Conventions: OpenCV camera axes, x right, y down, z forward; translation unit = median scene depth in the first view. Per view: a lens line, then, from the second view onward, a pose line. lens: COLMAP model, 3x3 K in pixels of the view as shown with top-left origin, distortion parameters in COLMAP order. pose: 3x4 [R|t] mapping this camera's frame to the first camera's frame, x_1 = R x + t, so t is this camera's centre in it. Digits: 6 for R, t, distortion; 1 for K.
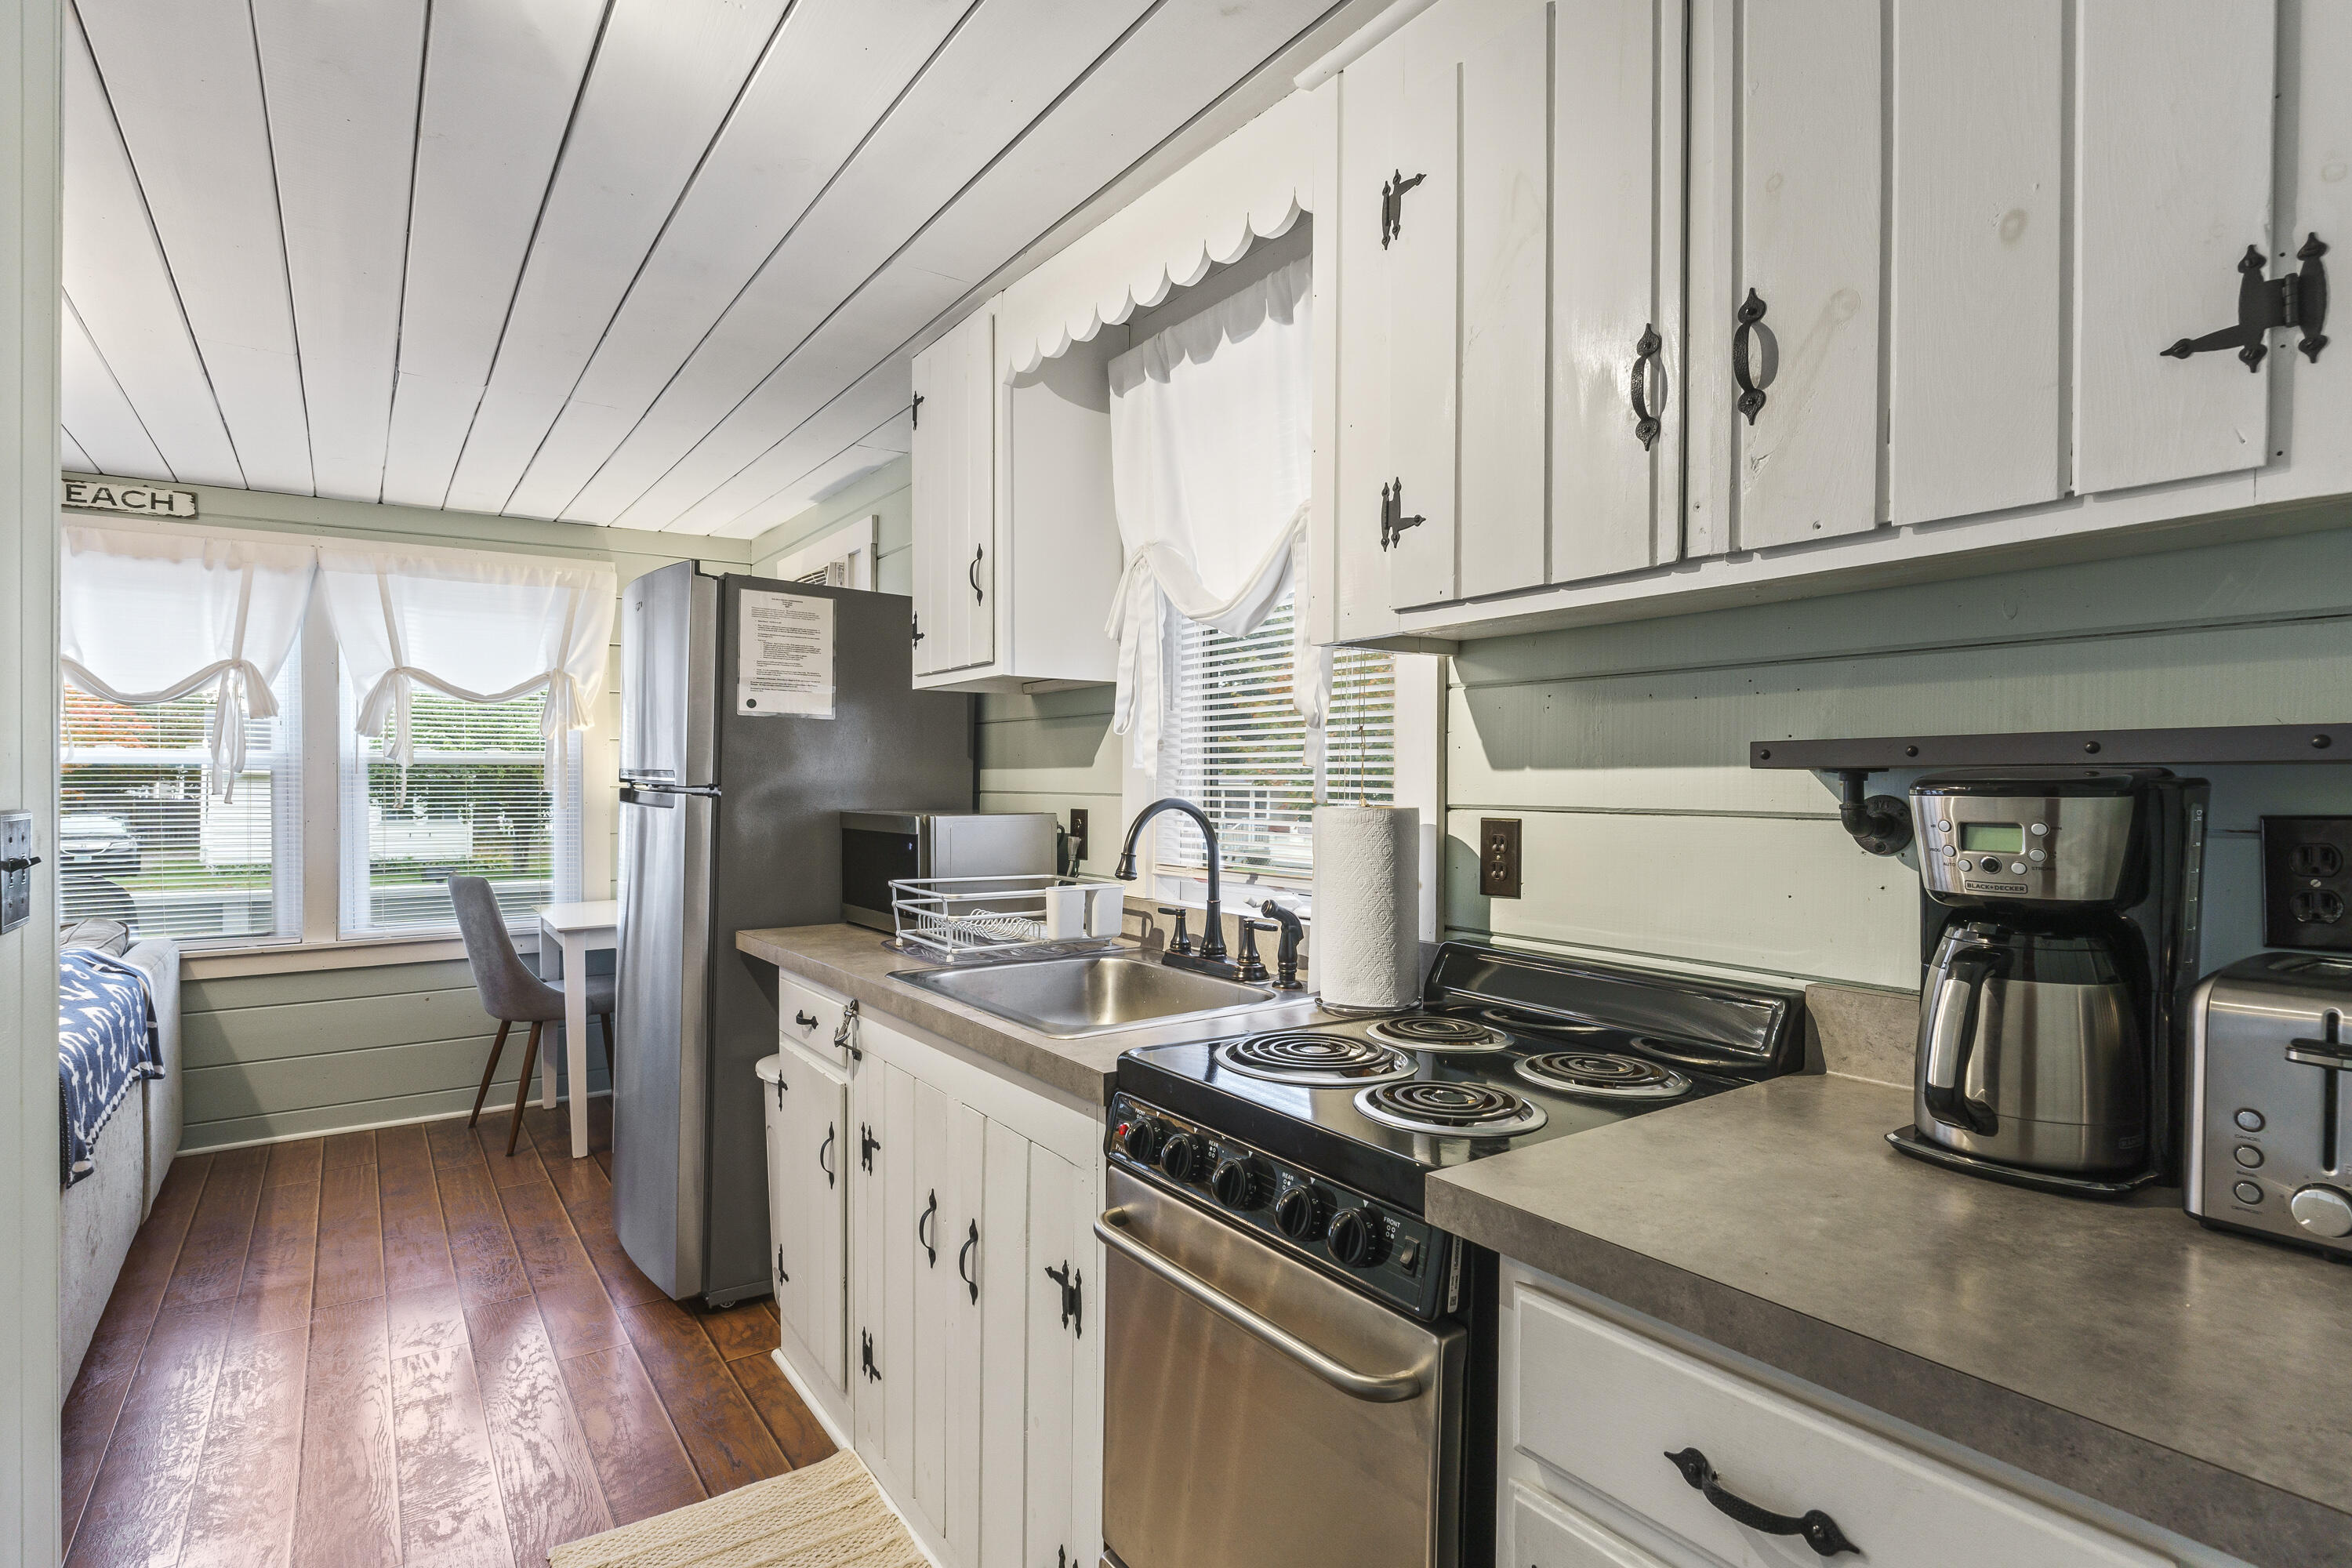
lens RADIAL K [[1189.8, 0, 1178.3], [0, 1189.8, 790.0], [0, 0, 1]] dist [0.000440, 0.000308]
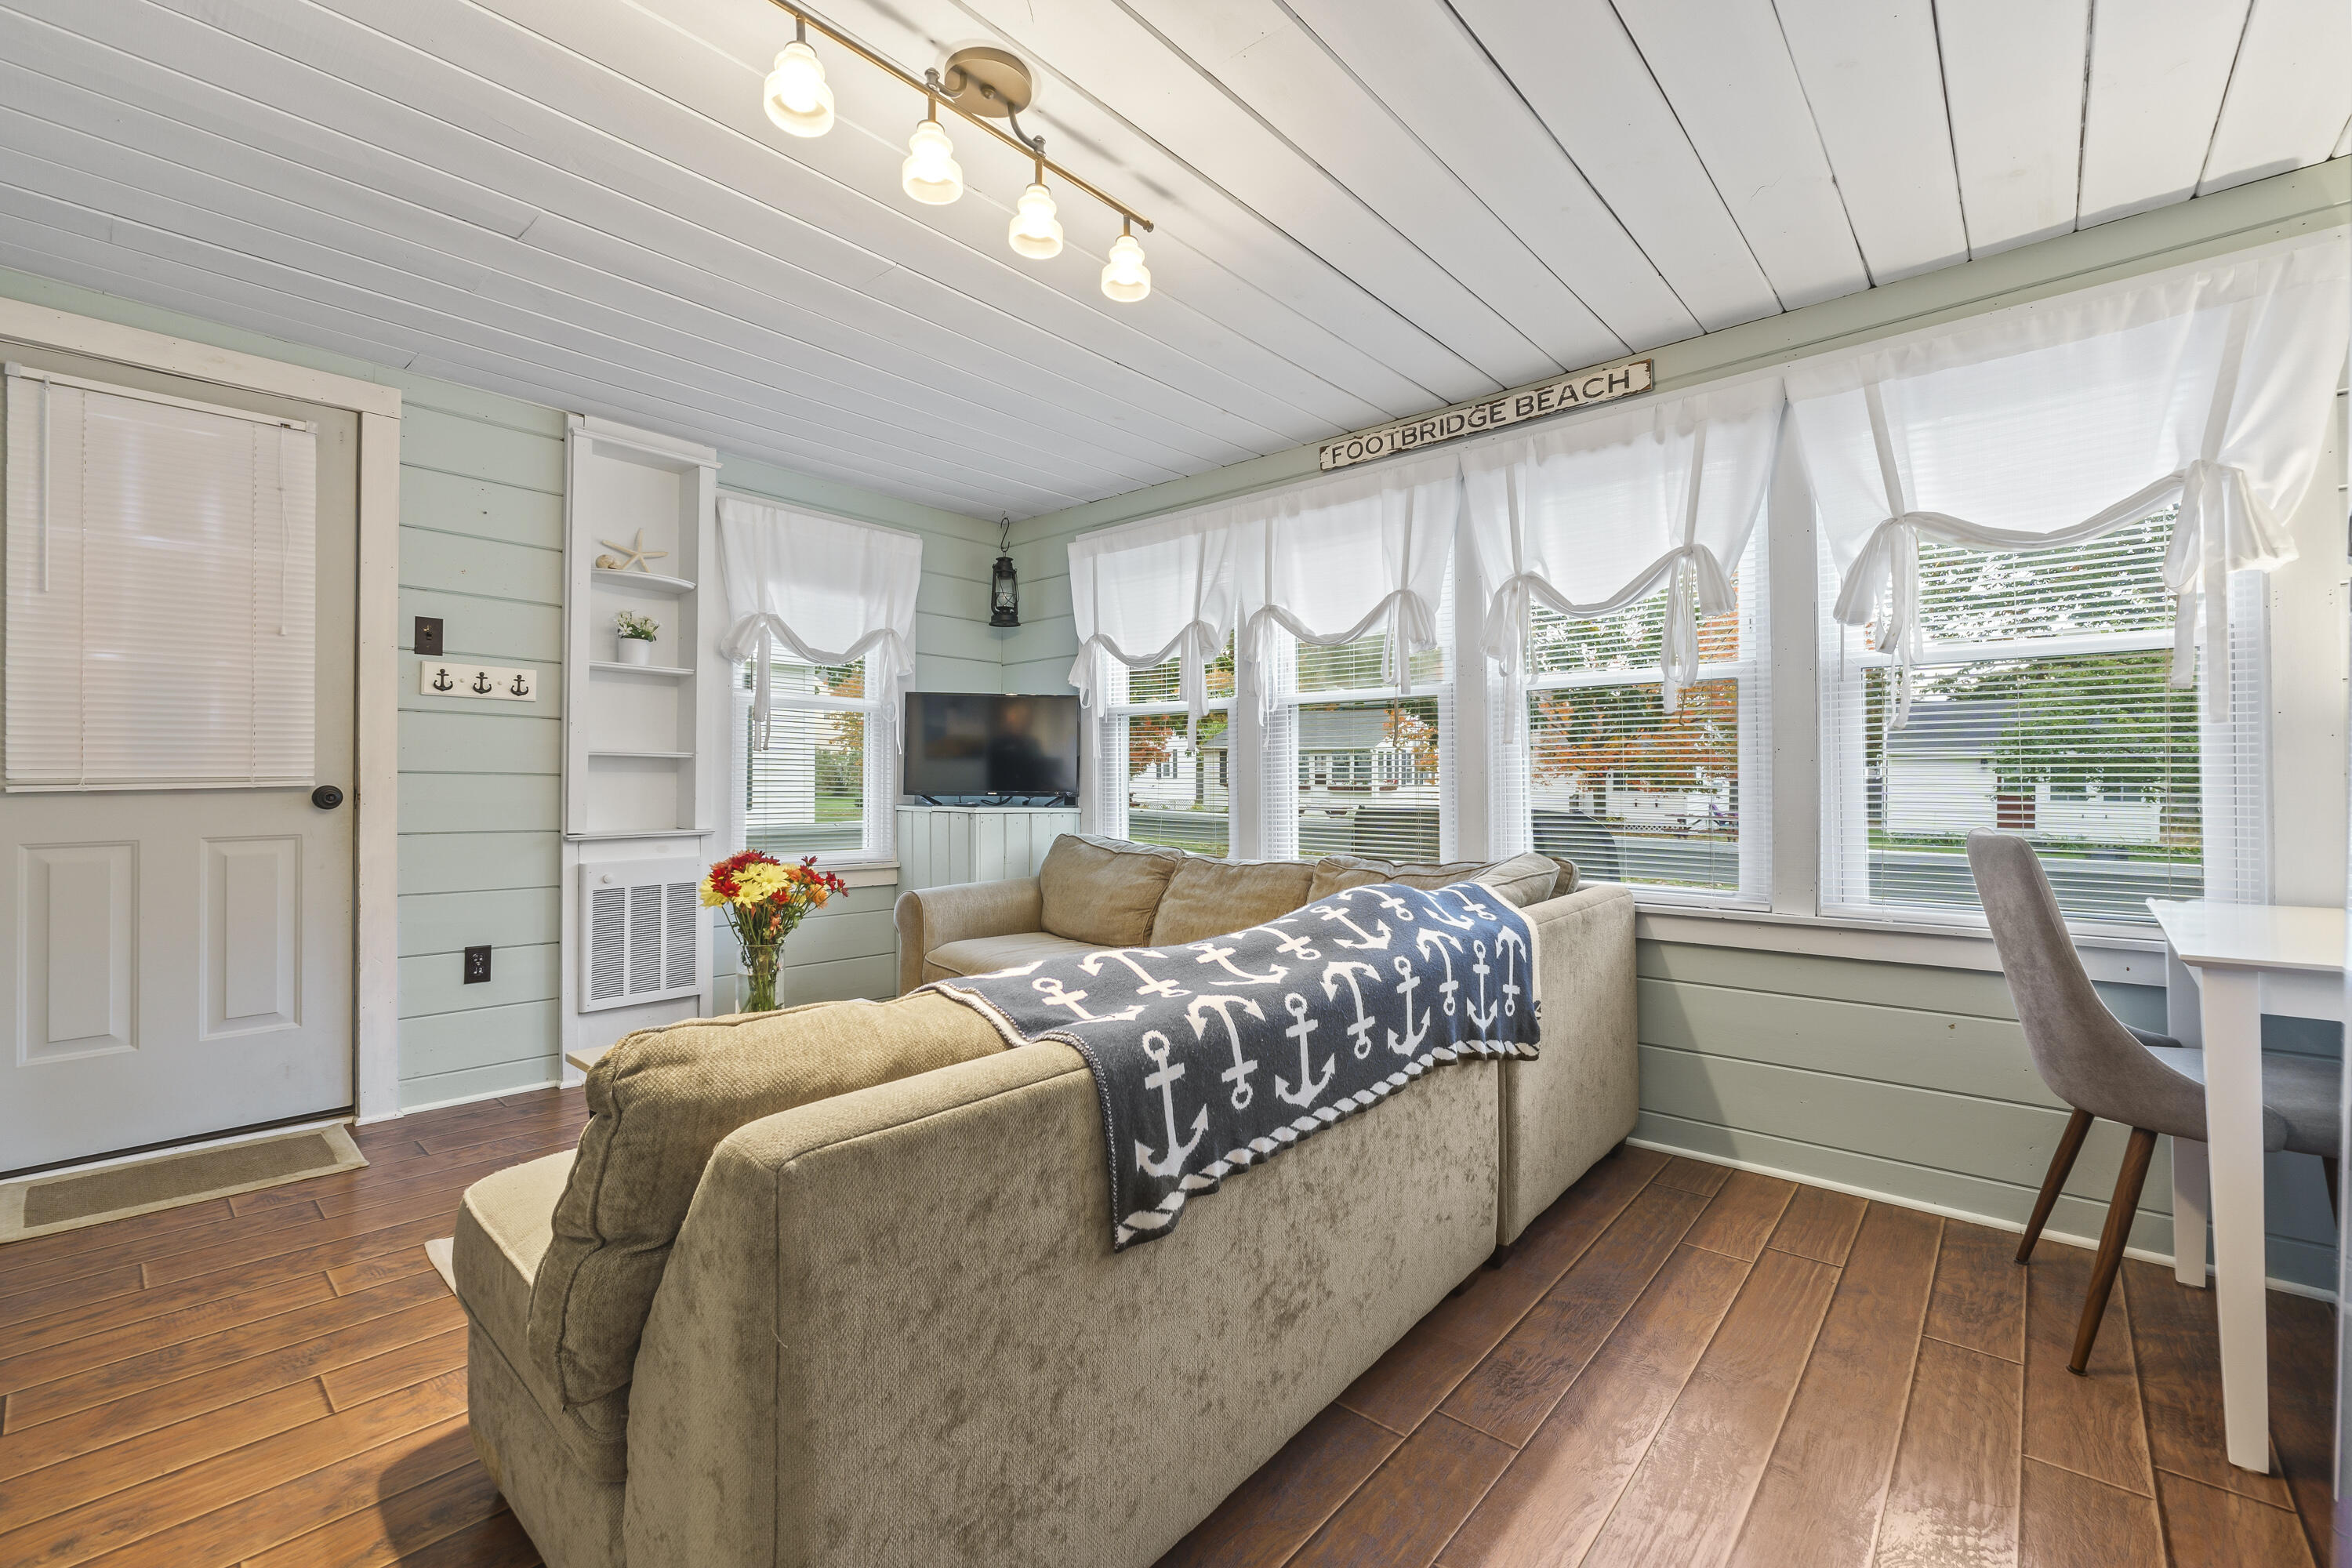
lens RADIAL K [[988.4, 0, 1166.4], [0, 988.4, 765.5], [0, 0, 1]] dist [-0.009704, 0.000293]
pose [[0.232097, -0.011856, -0.972620, -0.229602], [-0.001269, 0.999921, -0.012492, 0.045877], [0.972692, 0.004134, 0.232063, 0.500914]]
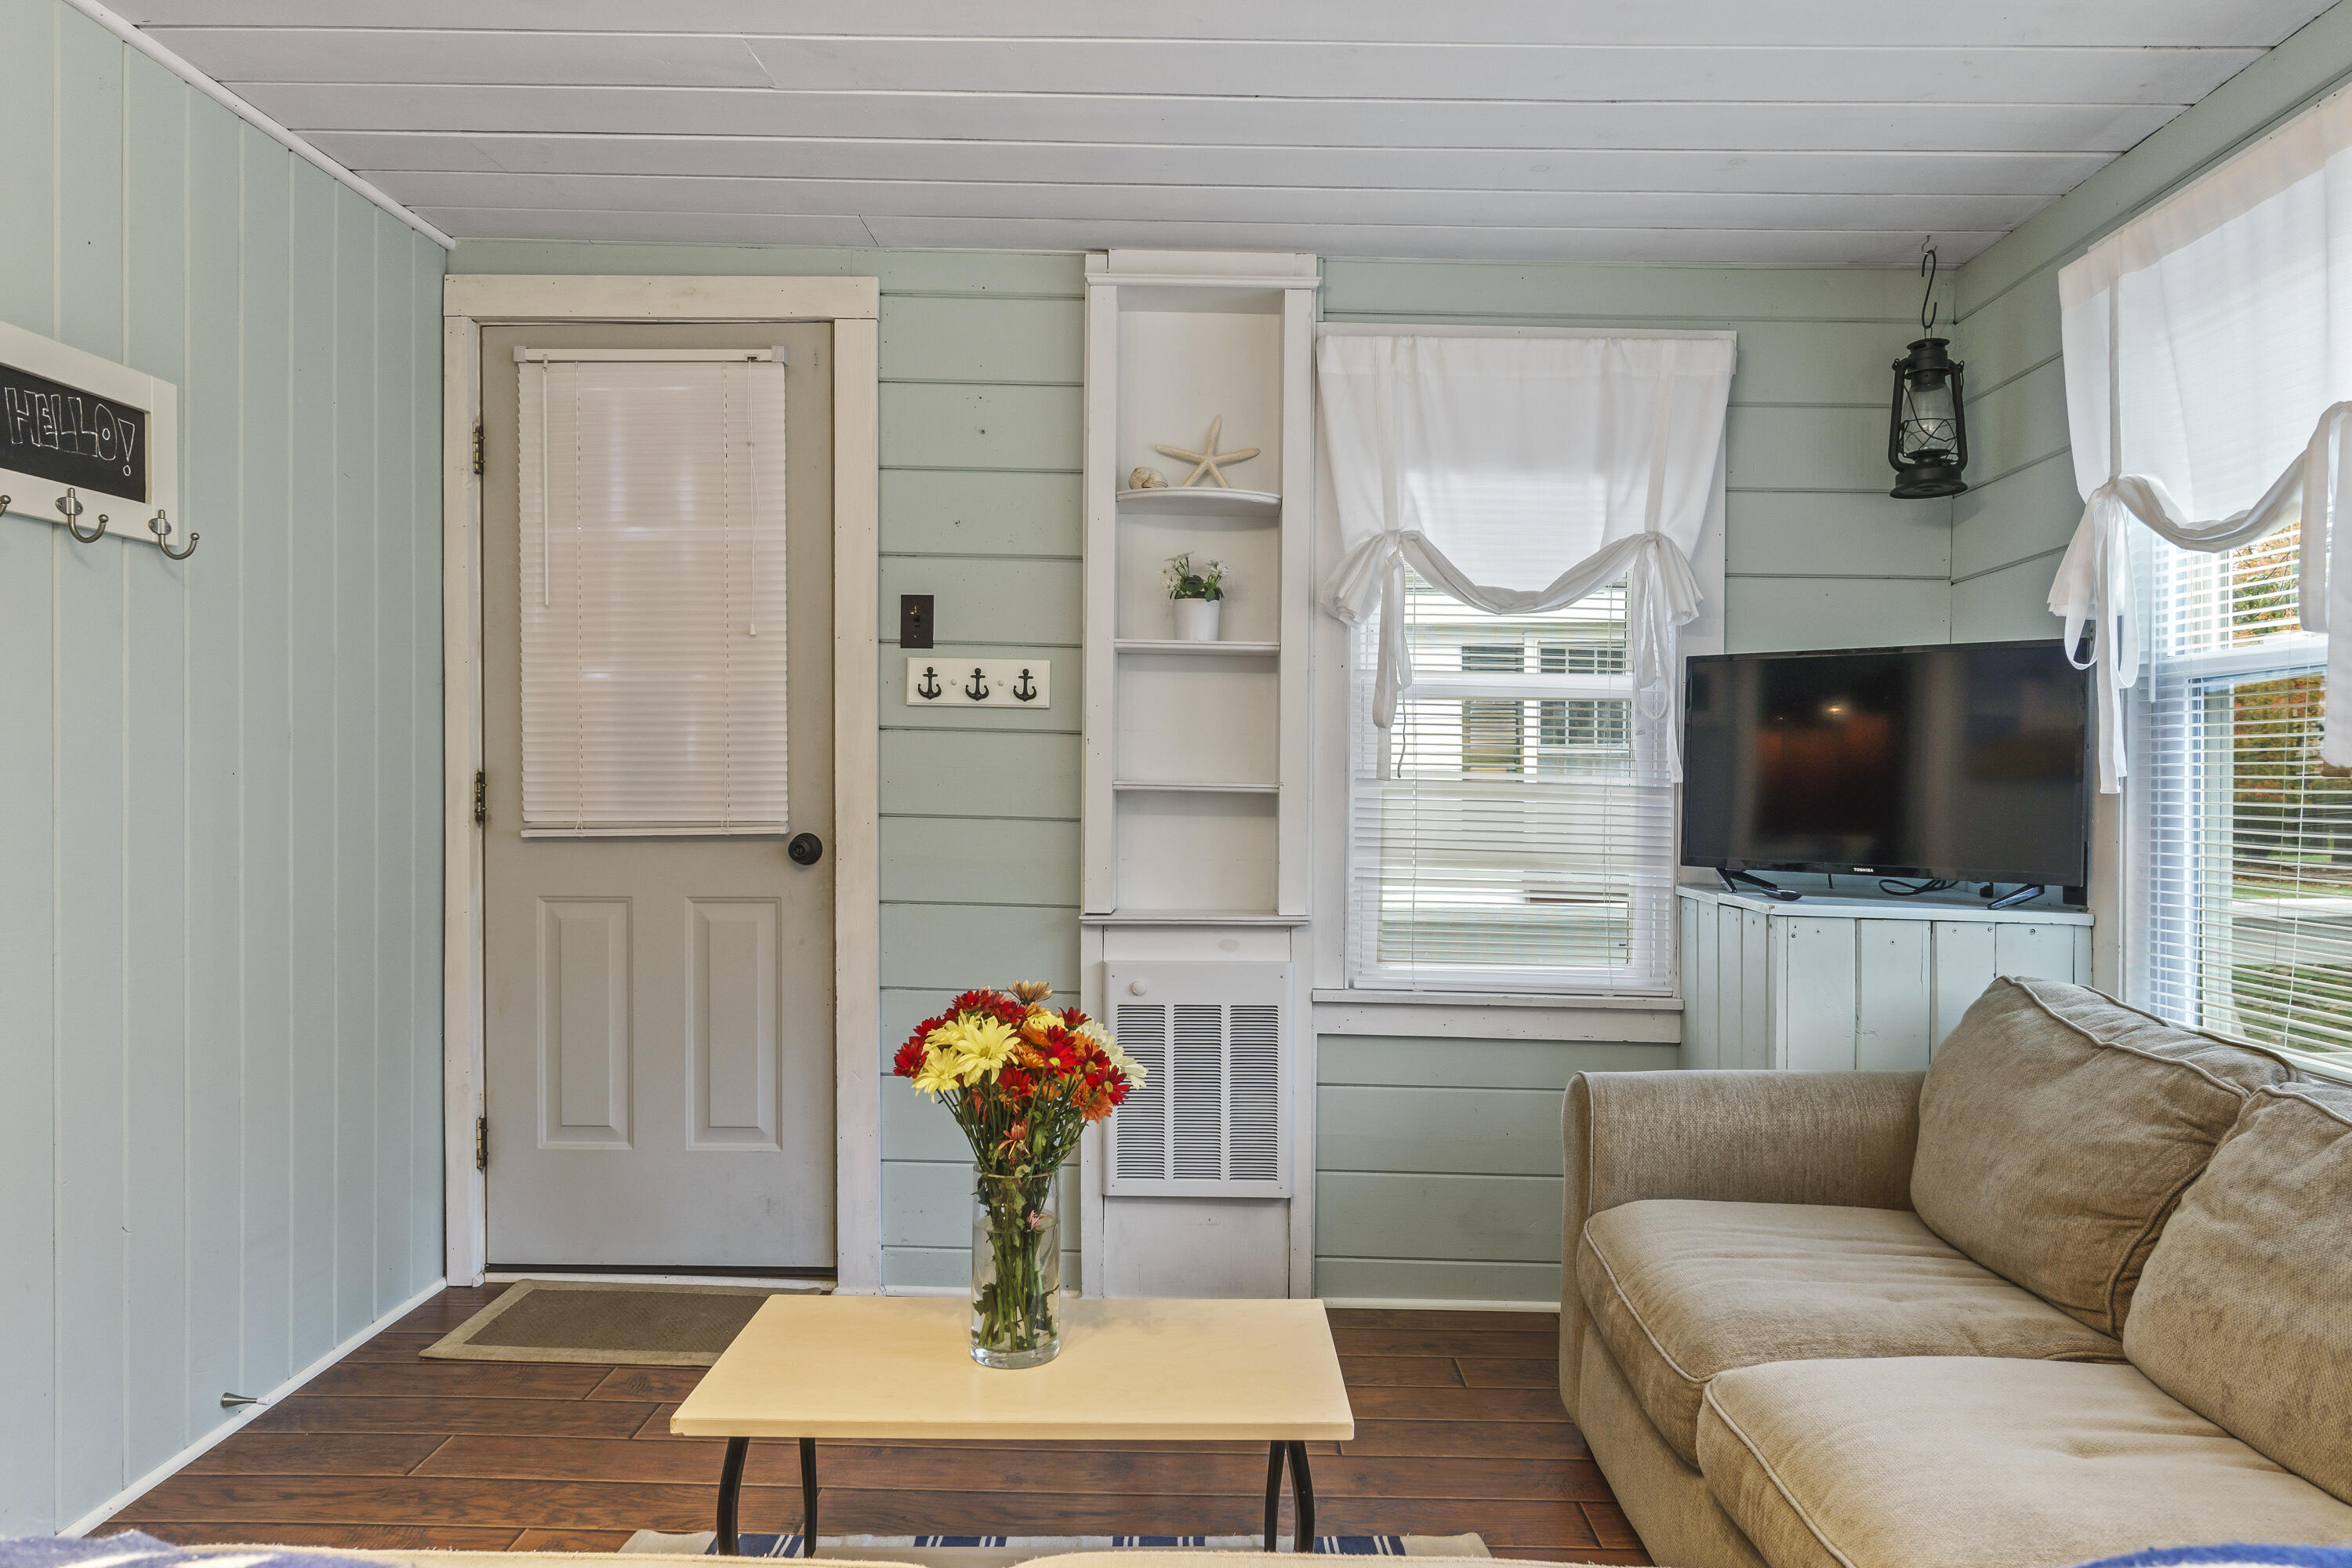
lens RADIAL K [[1502.8, 0, 1218.5], [0, 1502.8, 800.5], [0, 0, 1]] dist [0.000066, -0.002025]
pose [[-0.574507, -0.002253, -0.818496, -0.523941], [-0.008793, 0.999955, 0.003420, 0.030040], [0.818452, 0.009161, -0.574501, 0.721034]]
